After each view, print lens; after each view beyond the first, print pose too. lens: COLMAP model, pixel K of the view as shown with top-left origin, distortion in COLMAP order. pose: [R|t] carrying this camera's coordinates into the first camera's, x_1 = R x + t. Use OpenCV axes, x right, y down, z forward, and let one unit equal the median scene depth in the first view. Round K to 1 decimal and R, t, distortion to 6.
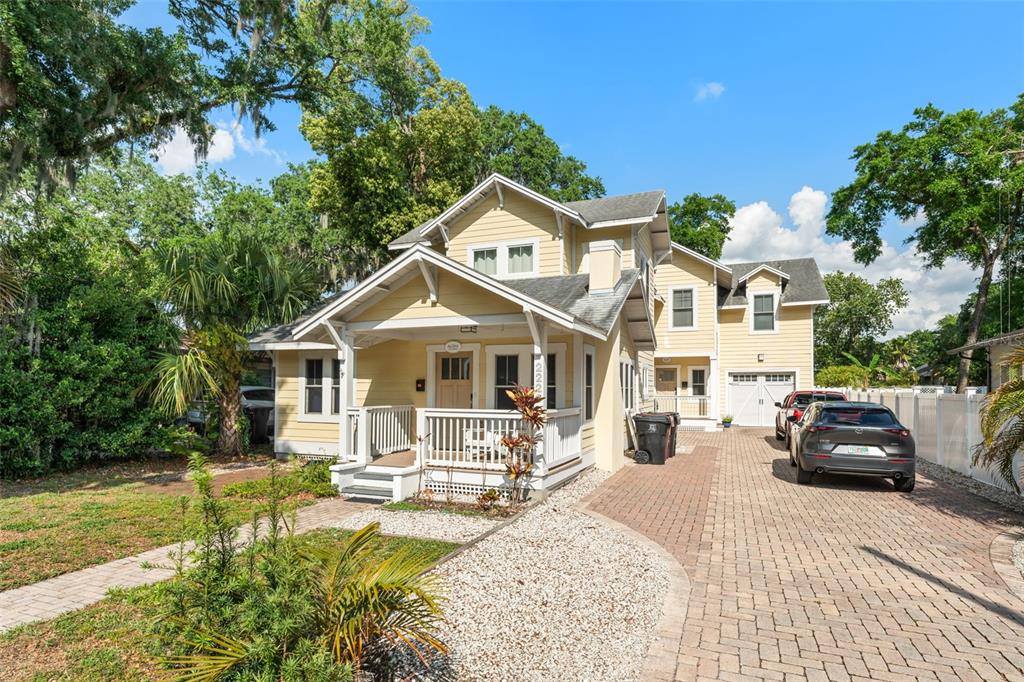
lens RADIAL K [[543.3, 0, 511.9], [0, 543.3, 365.9], [0, 0, 1]] dist [0.001306, -0.000110]
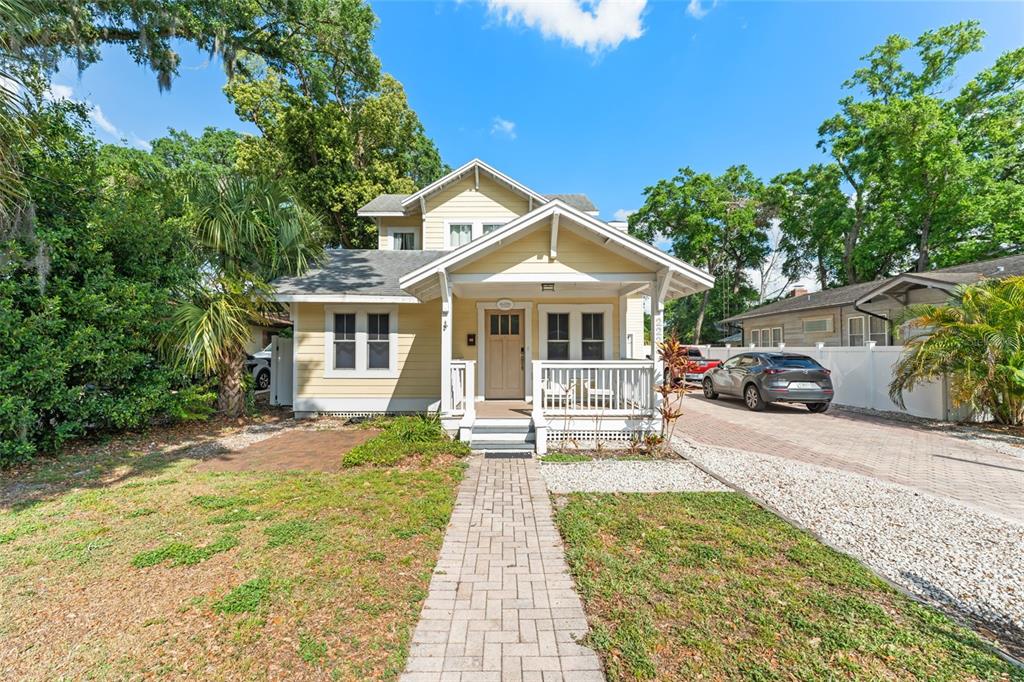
lens RADIAL K [[407.0, 0, 515.3], [0, 407.0, 333.3], [0, 0, 1]] dist [-0.002638, -0.000358]
pose [[0.931860, 0.009805, 0.362684, -0.339796], [-0.012100, 0.999919, 0.004057, 0.016648], [-0.362615, -0.008169, 0.931903, 0.205970]]
